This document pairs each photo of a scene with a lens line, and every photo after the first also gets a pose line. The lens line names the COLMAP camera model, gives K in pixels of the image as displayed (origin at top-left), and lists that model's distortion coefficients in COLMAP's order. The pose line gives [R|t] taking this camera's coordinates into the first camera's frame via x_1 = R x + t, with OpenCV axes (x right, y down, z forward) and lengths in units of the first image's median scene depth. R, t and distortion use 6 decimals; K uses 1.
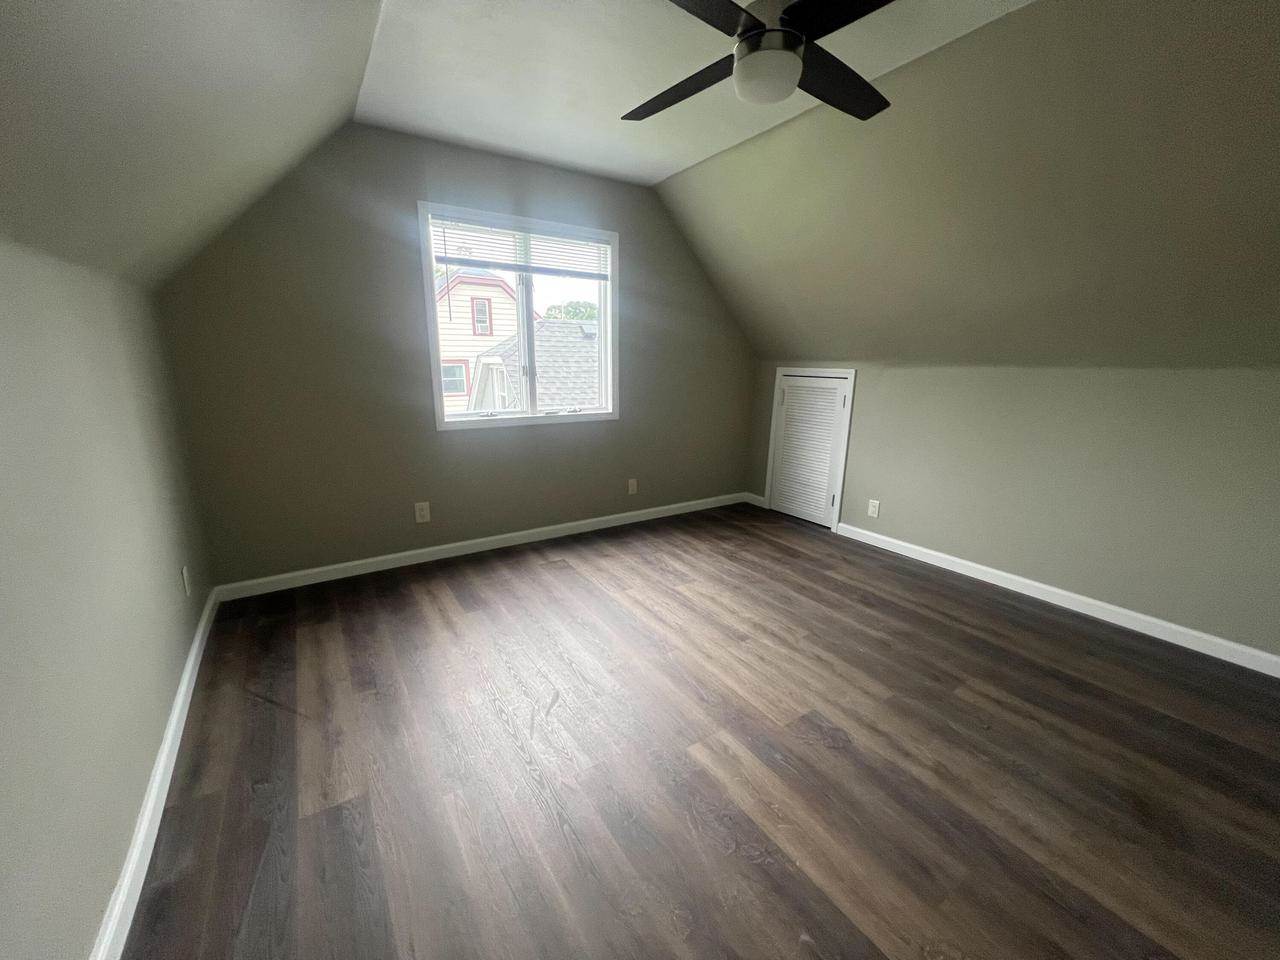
lens RADIAL K [[514.1, 0, 636.1], [0, 514.1, 478.6], [0, 0, 1]] dist [-0.001608, 0.000002]
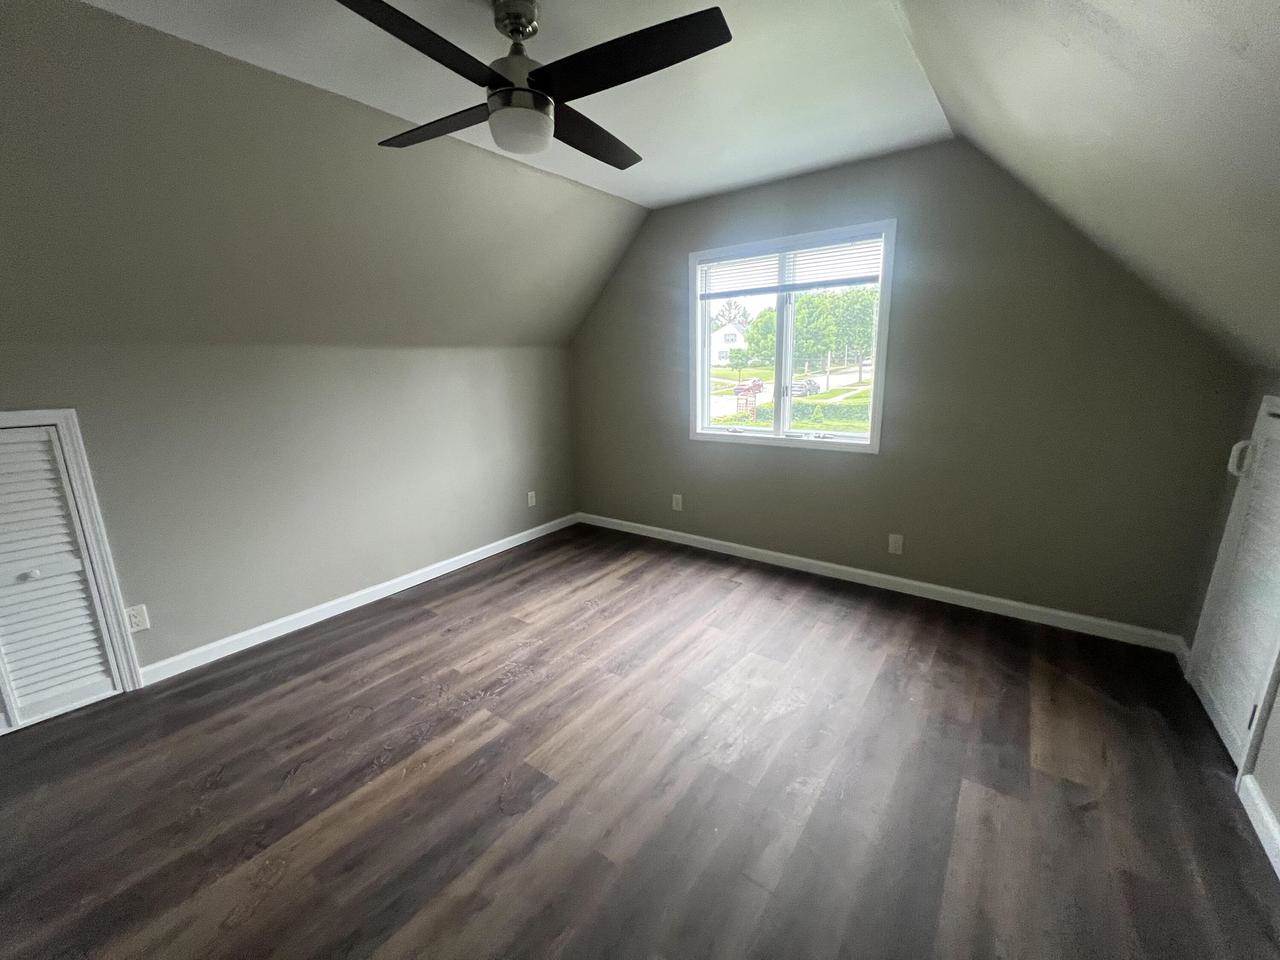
lens RADIAL K [[514.1, 0, 636.1], [0, 514.1, 478.6], [0, 0, 1]] dist [-0.001608, 0.000002]
pose [[0.347365, 0.184558, -0.919389, 0.706045], [-0.190860, 0.973833, 0.123376, -0.129764], [0.918101, 0.132618, 0.373501, 0.452670]]
